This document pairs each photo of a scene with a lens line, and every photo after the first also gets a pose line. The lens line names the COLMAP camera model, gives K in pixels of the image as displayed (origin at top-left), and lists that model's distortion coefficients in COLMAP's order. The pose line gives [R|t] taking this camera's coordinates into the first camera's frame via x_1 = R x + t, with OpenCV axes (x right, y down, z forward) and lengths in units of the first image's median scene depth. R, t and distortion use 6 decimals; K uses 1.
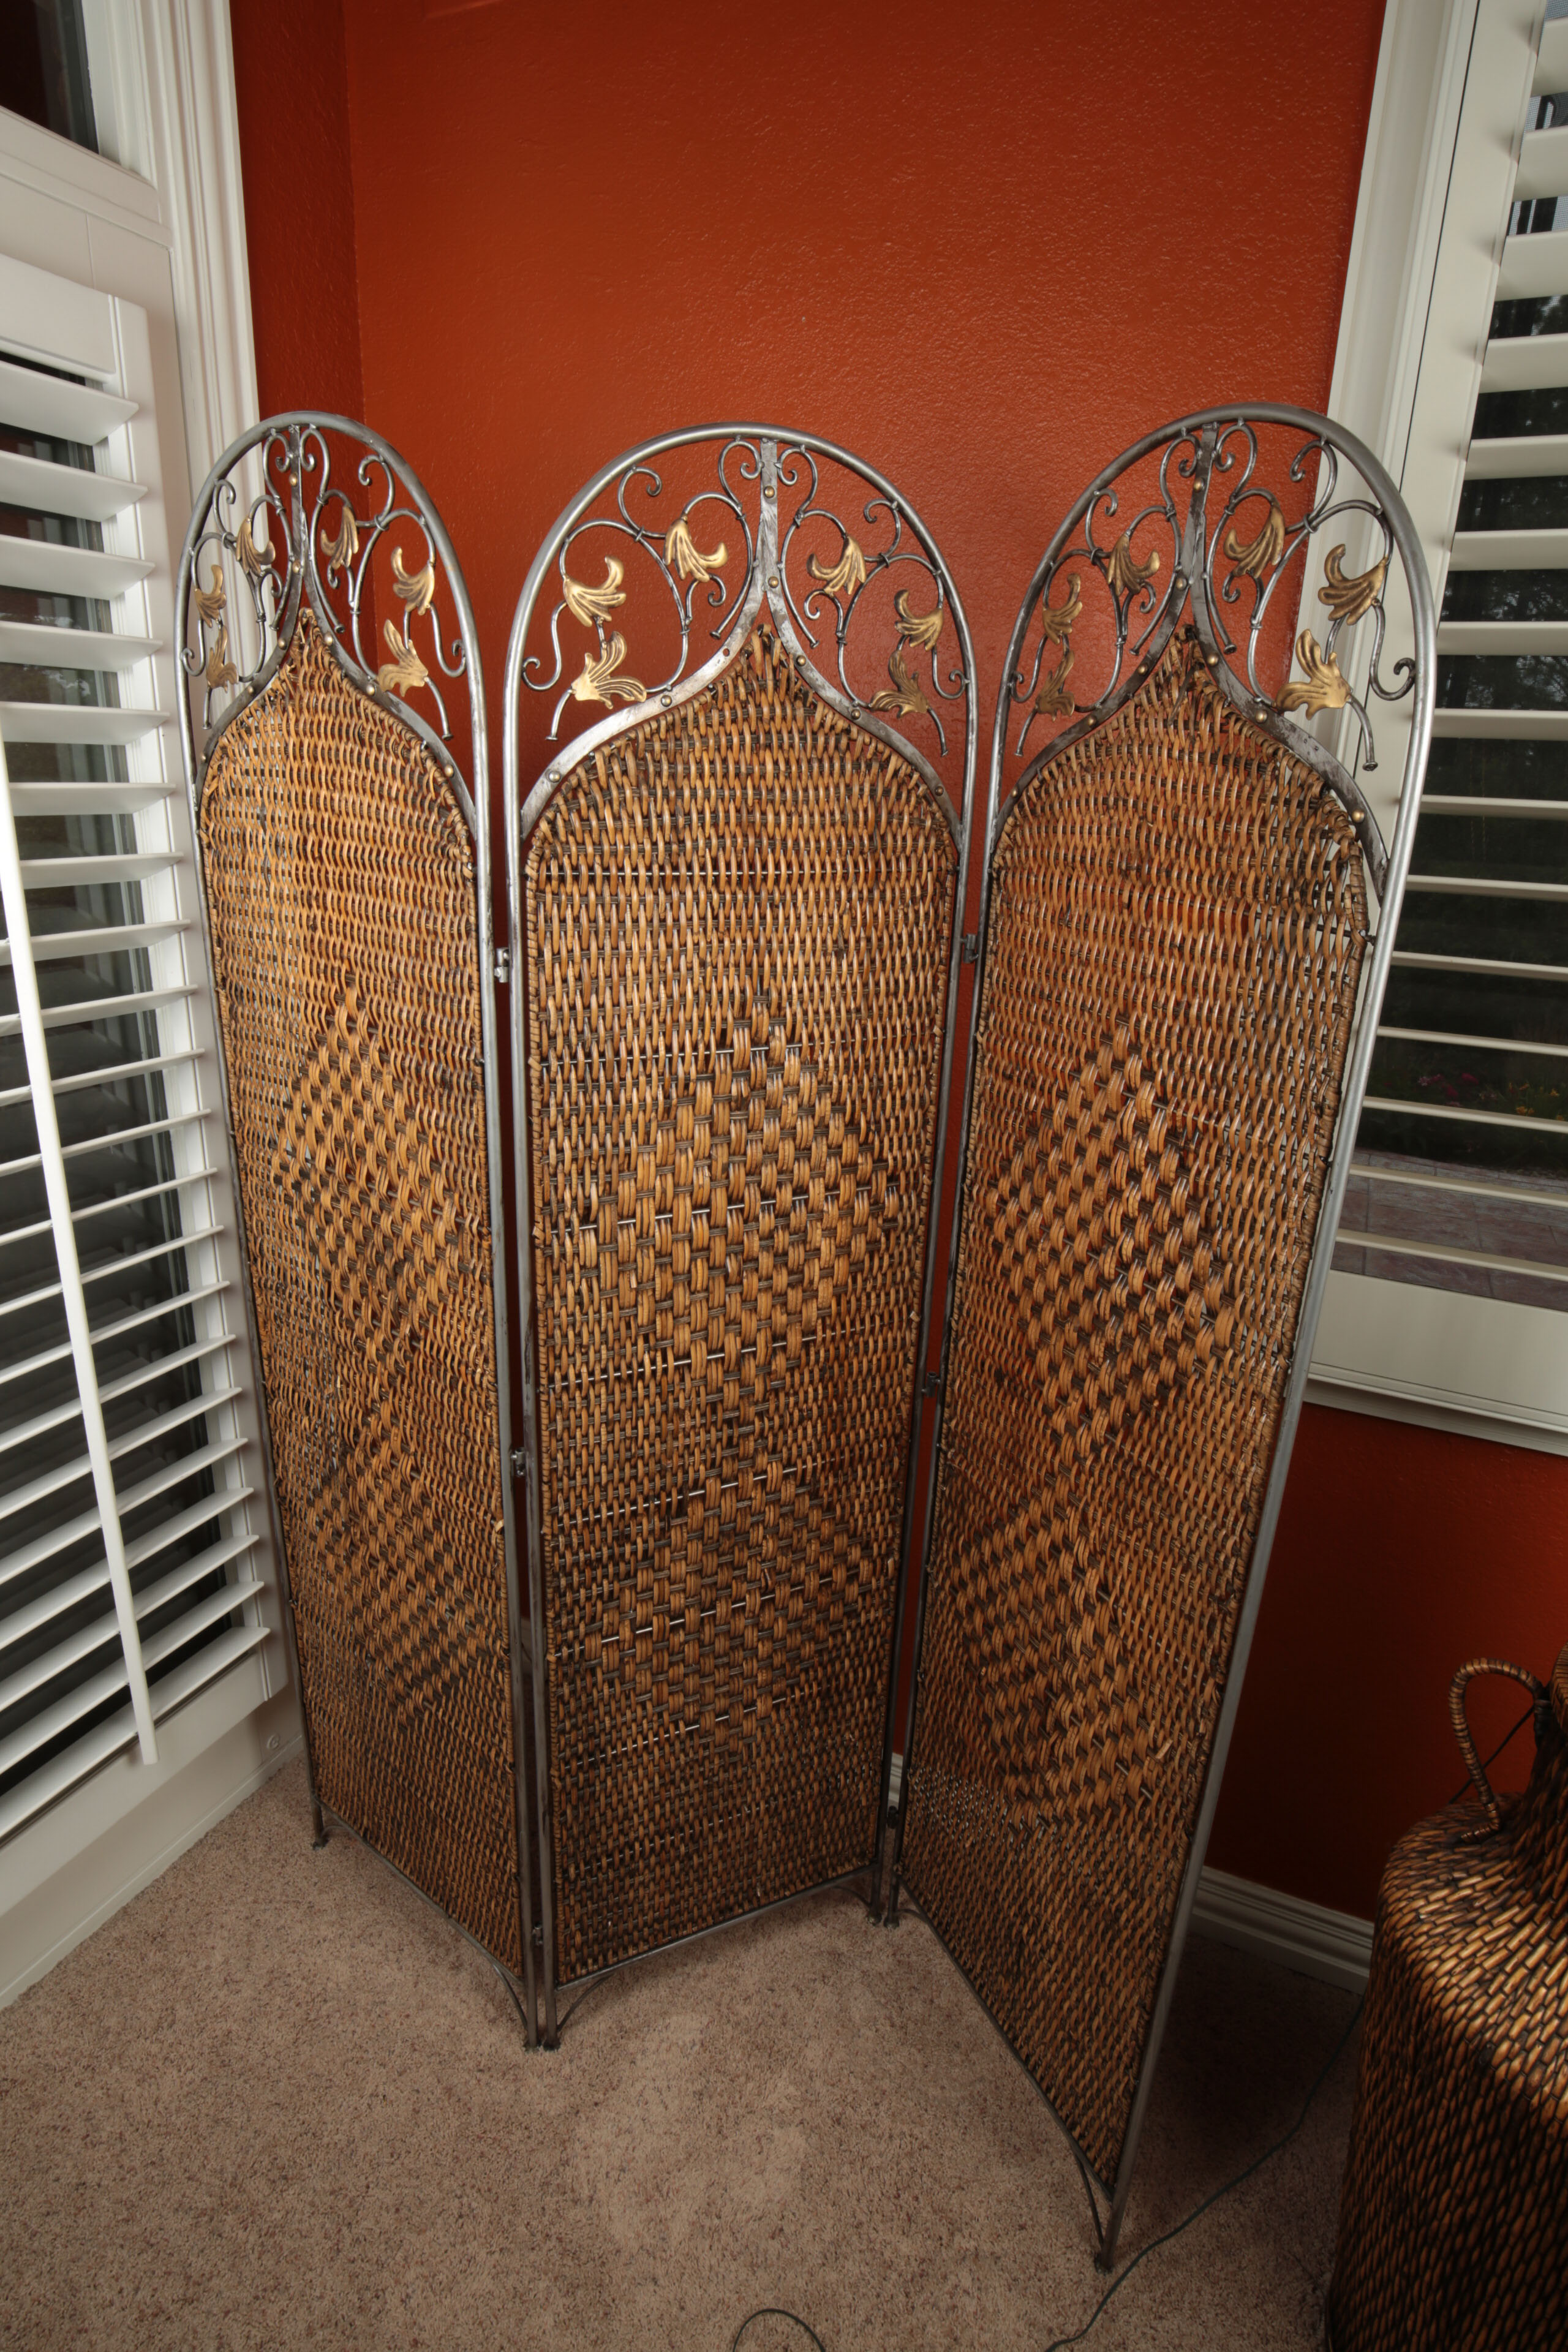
lens RADIAL K [[1278.5, 0, 783.8], [0, 1278.5, 1194.4], [0, 0, 1]] dist [-0.018009, -0.000834]
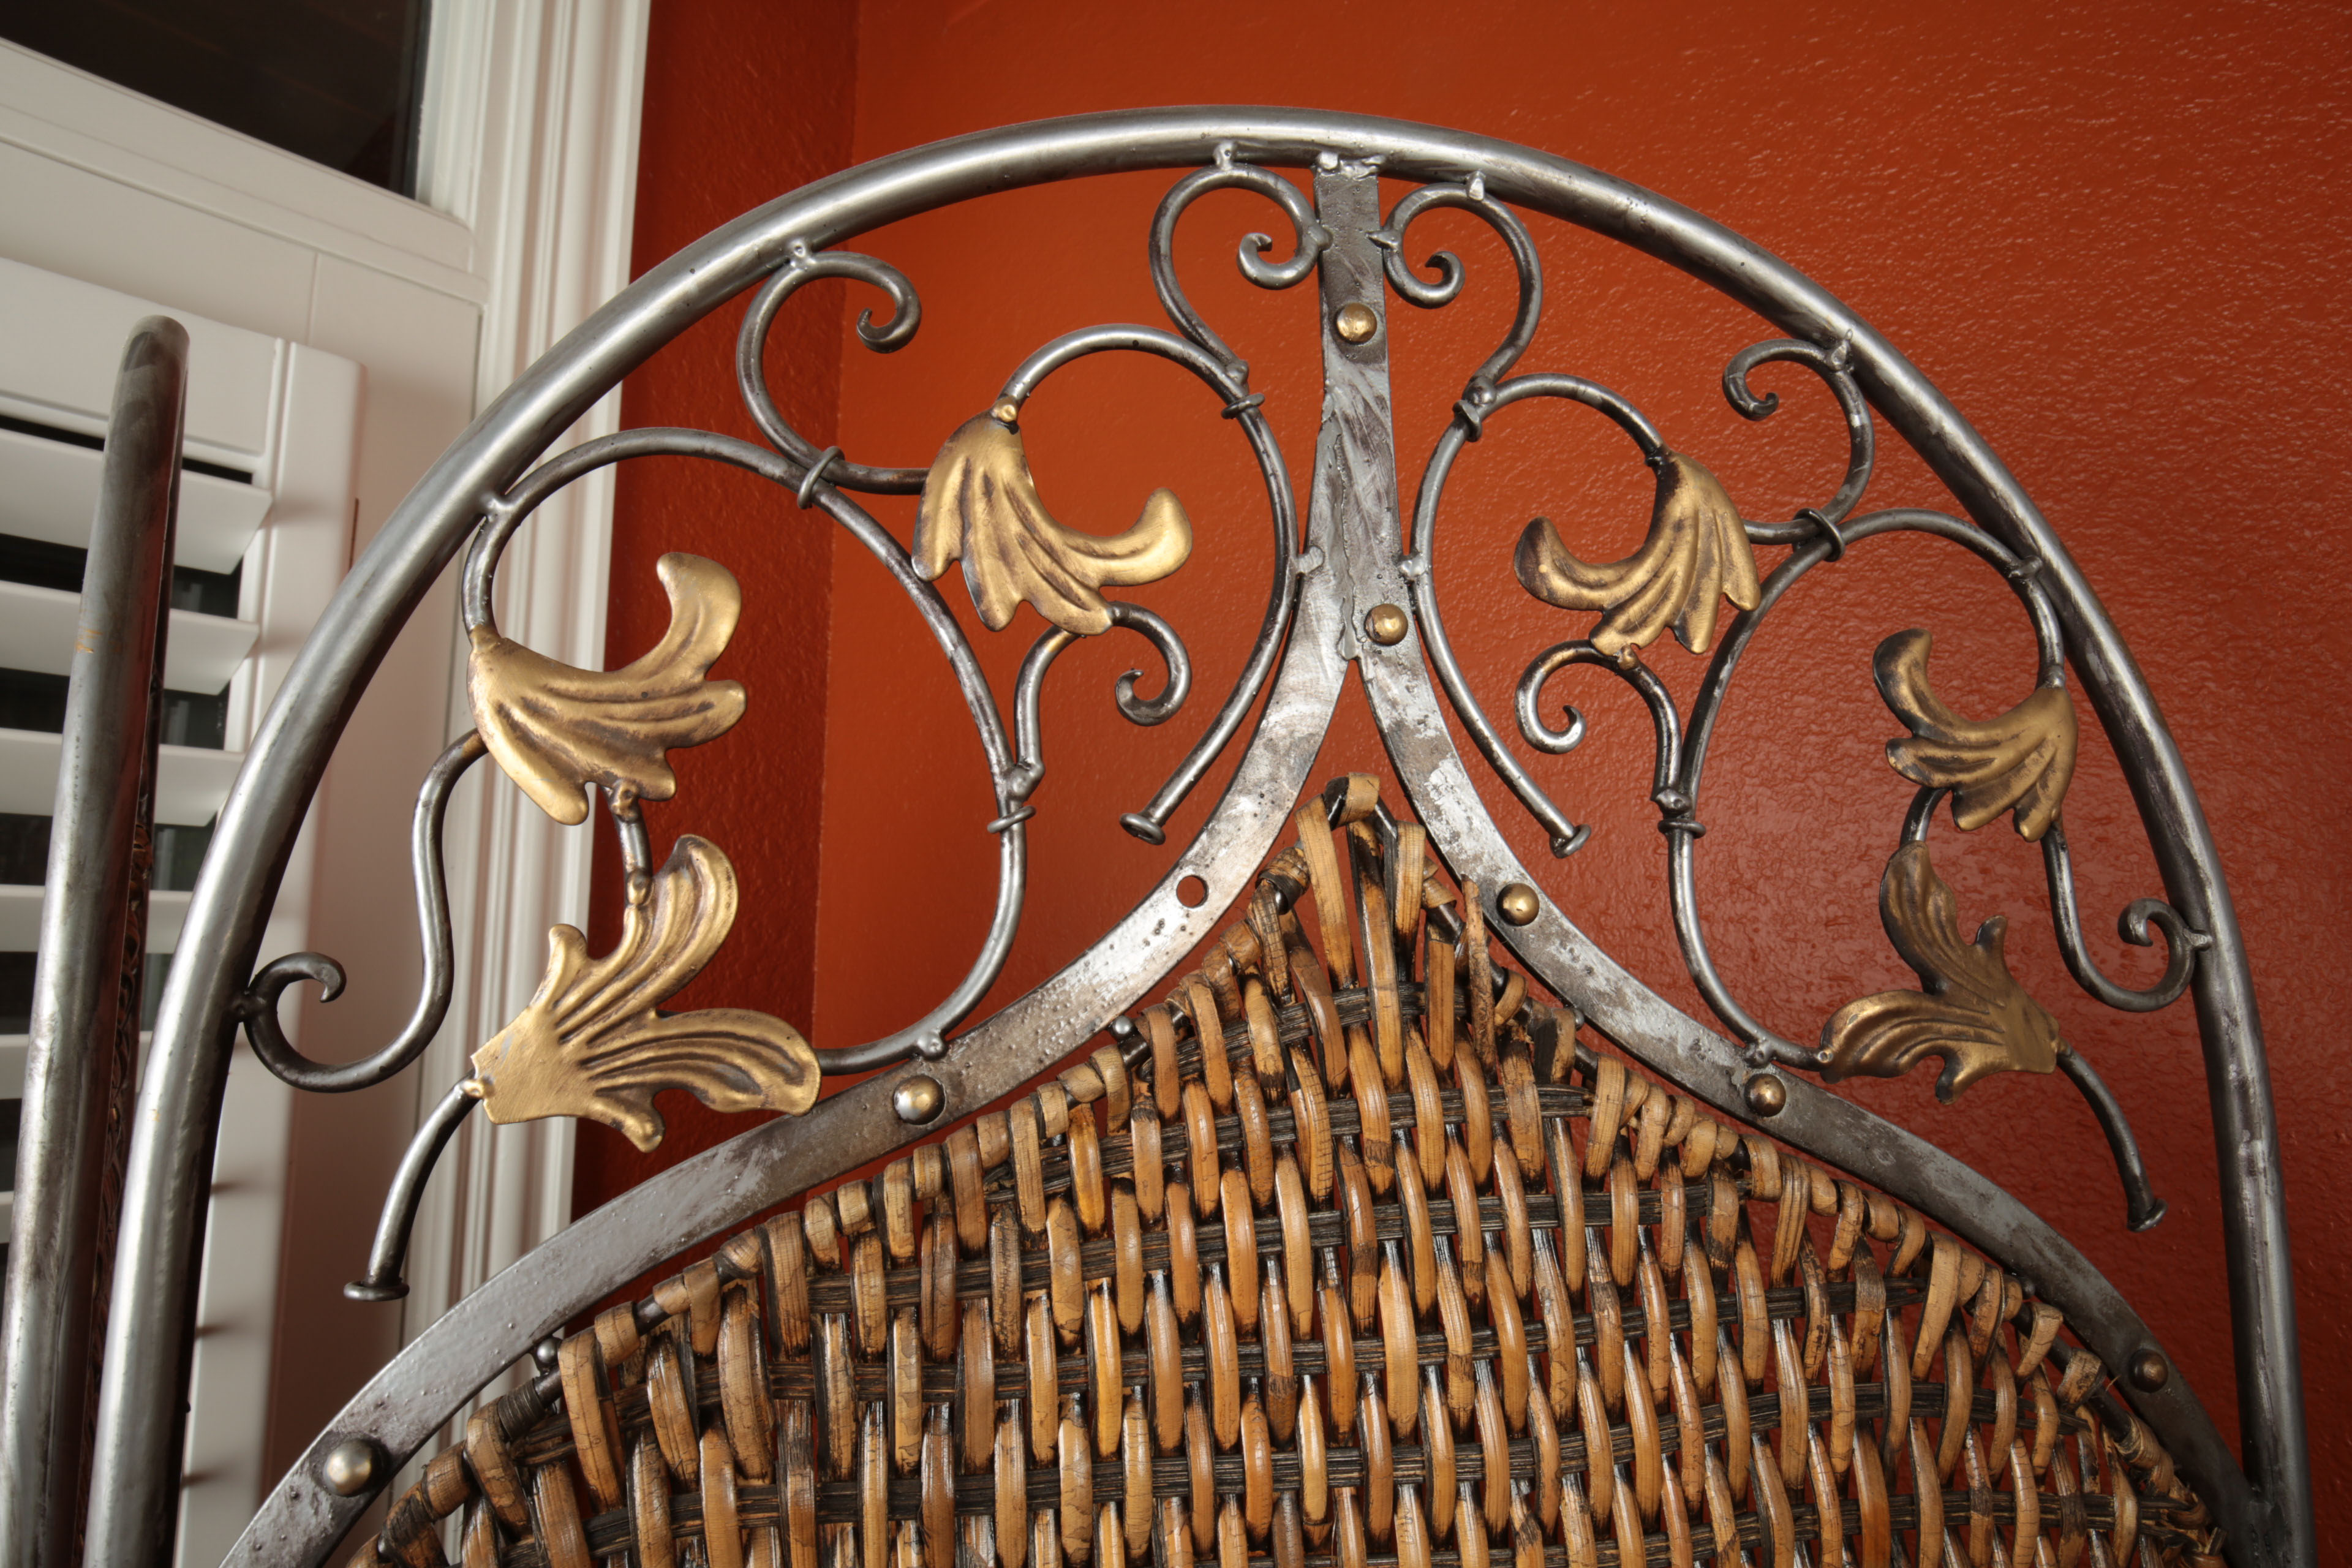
lens RADIAL K [[1314.3, 0, 1171.4], [0, 1314.3, 782.0], [0, 0, 1]] dist [-0.021219, 0.001598]
pose [[0.954765, -0.062827, -0.290650, 0.025226], [-0.070557, 0.901648, -0.426677, -0.327833], [0.288870, 0.427883, 0.856428, 0.754988]]
